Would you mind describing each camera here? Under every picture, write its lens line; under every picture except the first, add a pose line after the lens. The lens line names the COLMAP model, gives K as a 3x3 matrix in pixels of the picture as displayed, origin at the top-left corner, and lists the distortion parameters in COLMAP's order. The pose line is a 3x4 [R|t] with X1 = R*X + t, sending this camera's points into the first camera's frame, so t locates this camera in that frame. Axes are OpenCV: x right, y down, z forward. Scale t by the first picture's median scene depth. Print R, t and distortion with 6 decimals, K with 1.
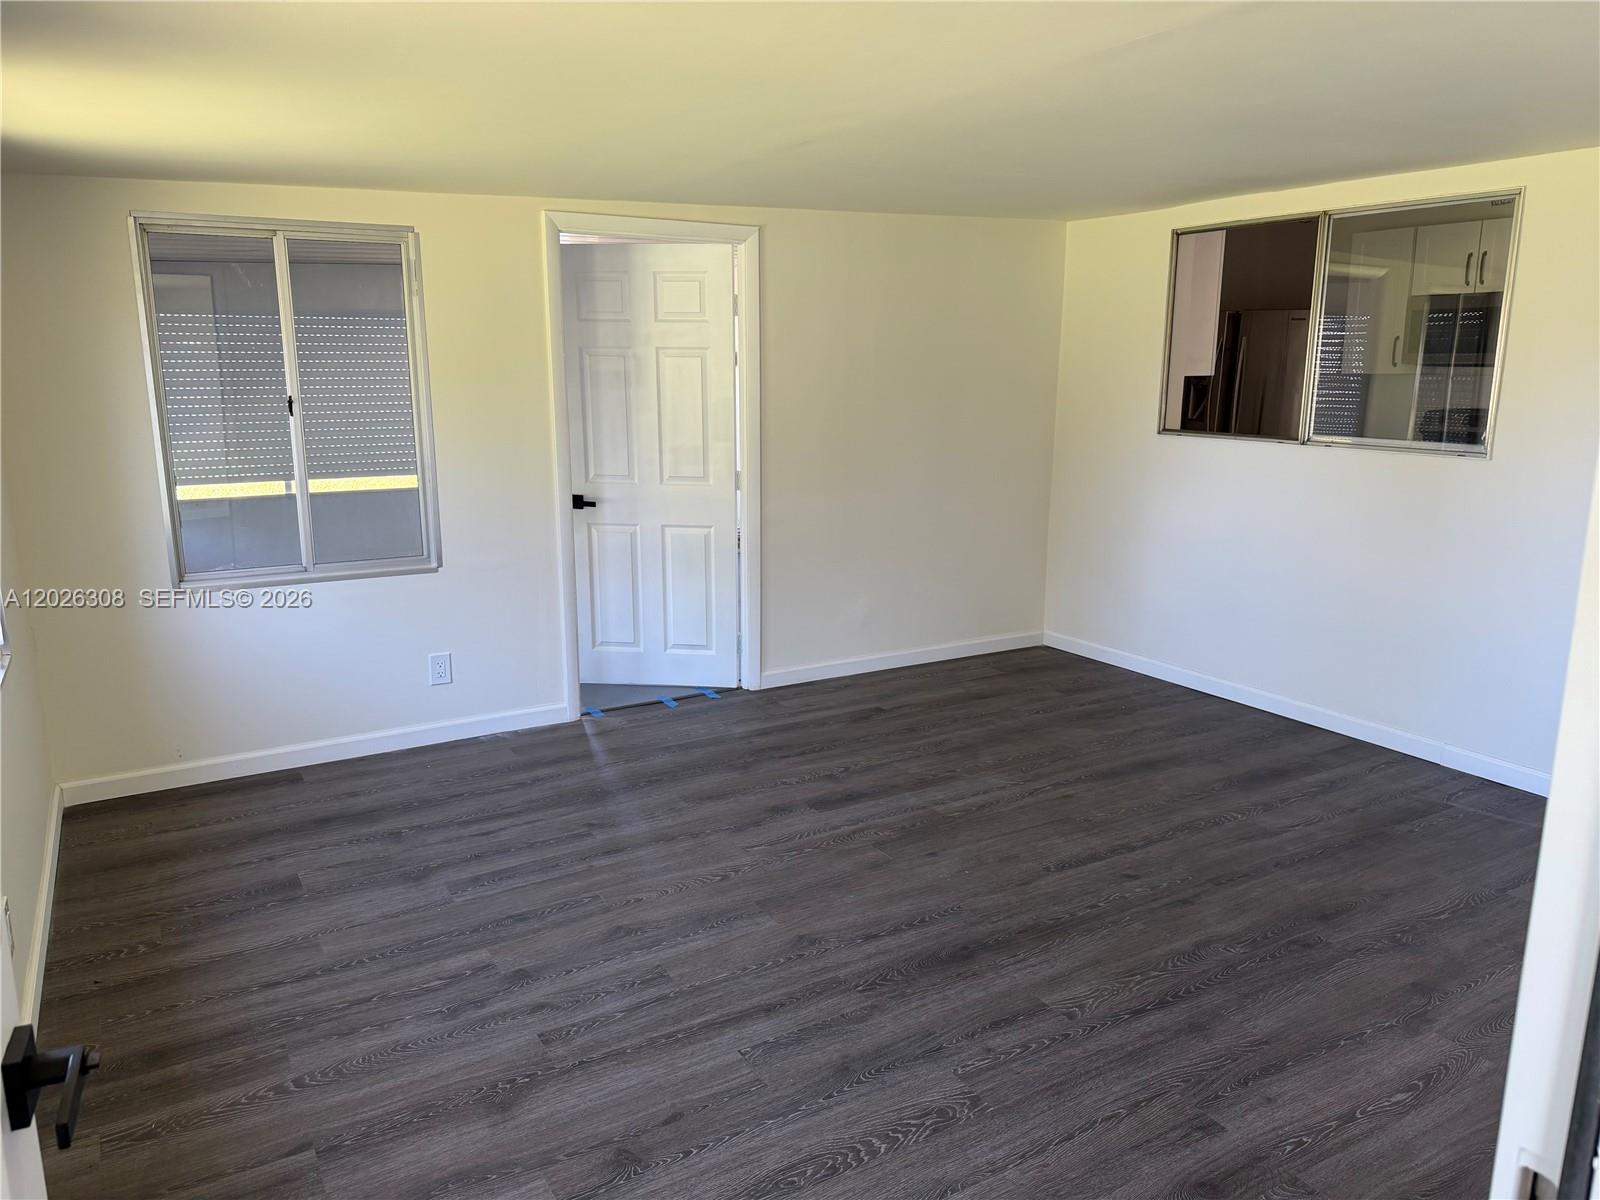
lens RADIAL K [[1142.4, 0, 800.1], [0, 1142.4, 596.3], [0, 0, 1]] dist [0.064029, -0.000727]
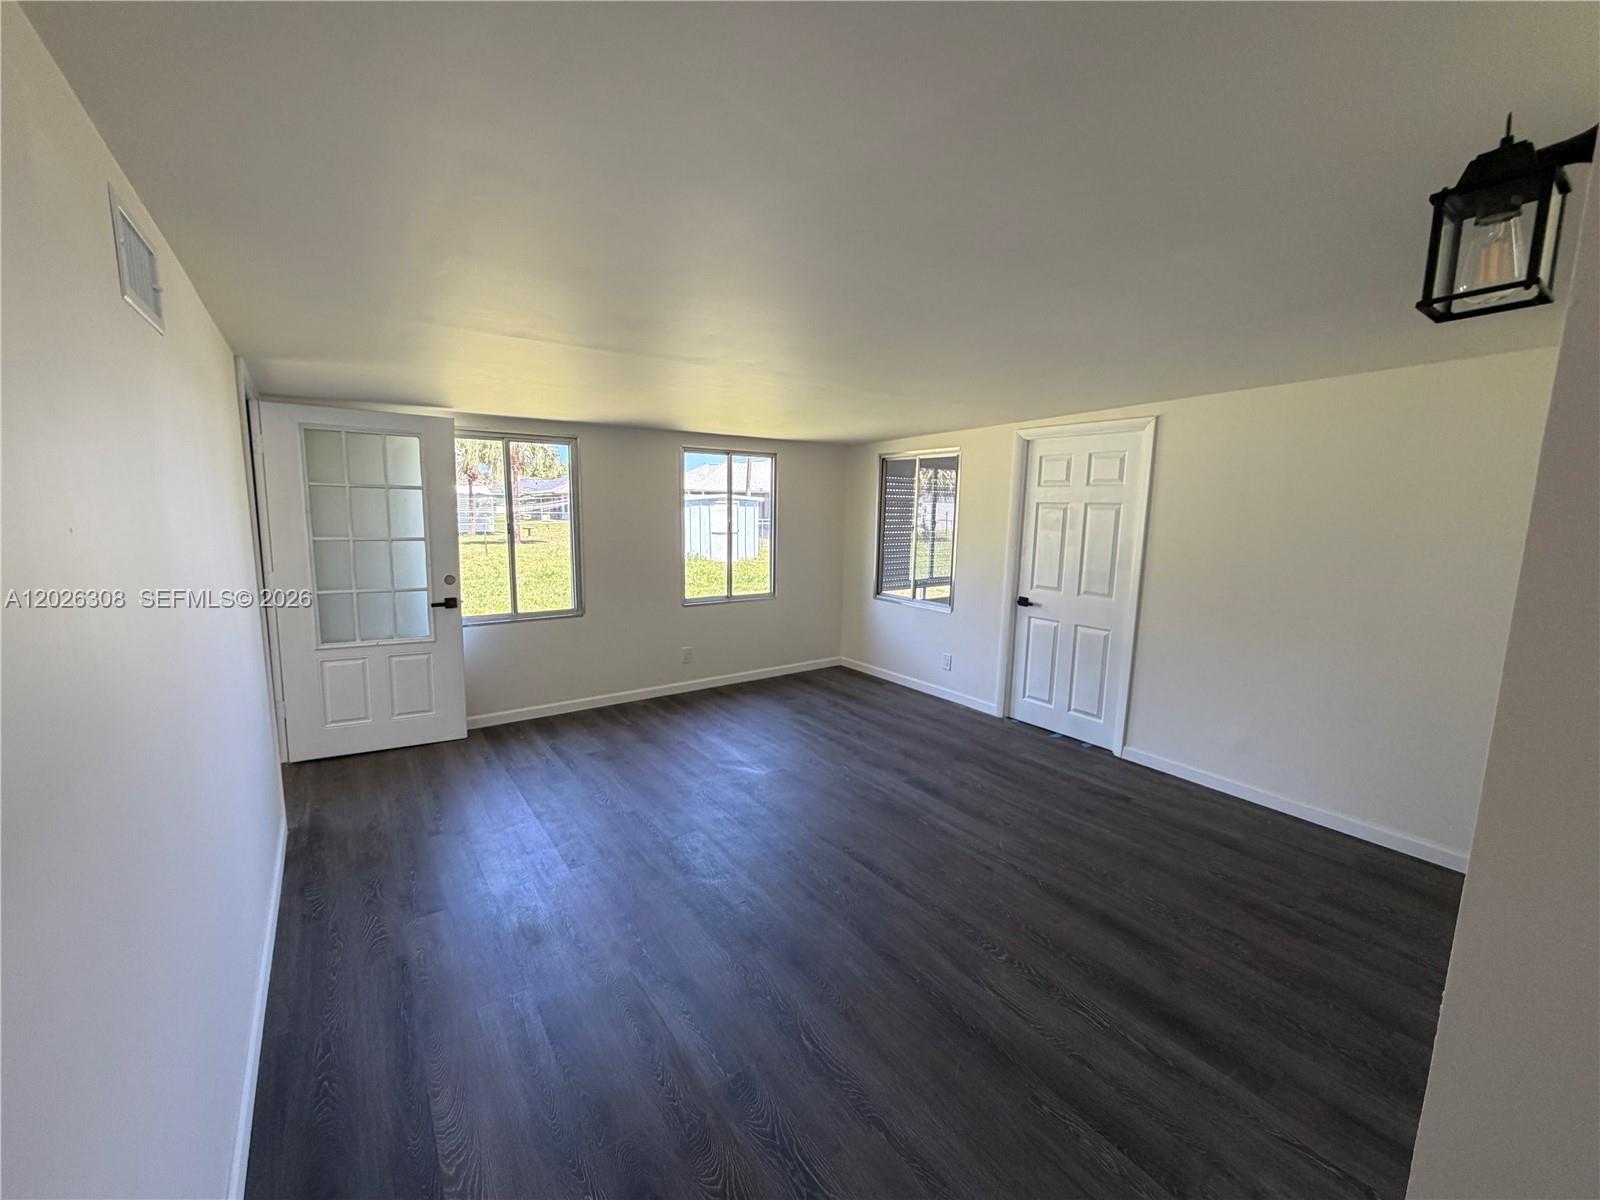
lens RADIAL K [[626.7, 0, 796.5], [0, 626.7, 598.3], [0, 0, 1]] dist [-0.000319, -0.000140]
pose [[0.108360, 0.149287, -0.982839, 0.759042], [-0.232111, 0.965133, 0.121007, -0.122408], [0.966635, 0.215016, 0.139233, 0.612609]]
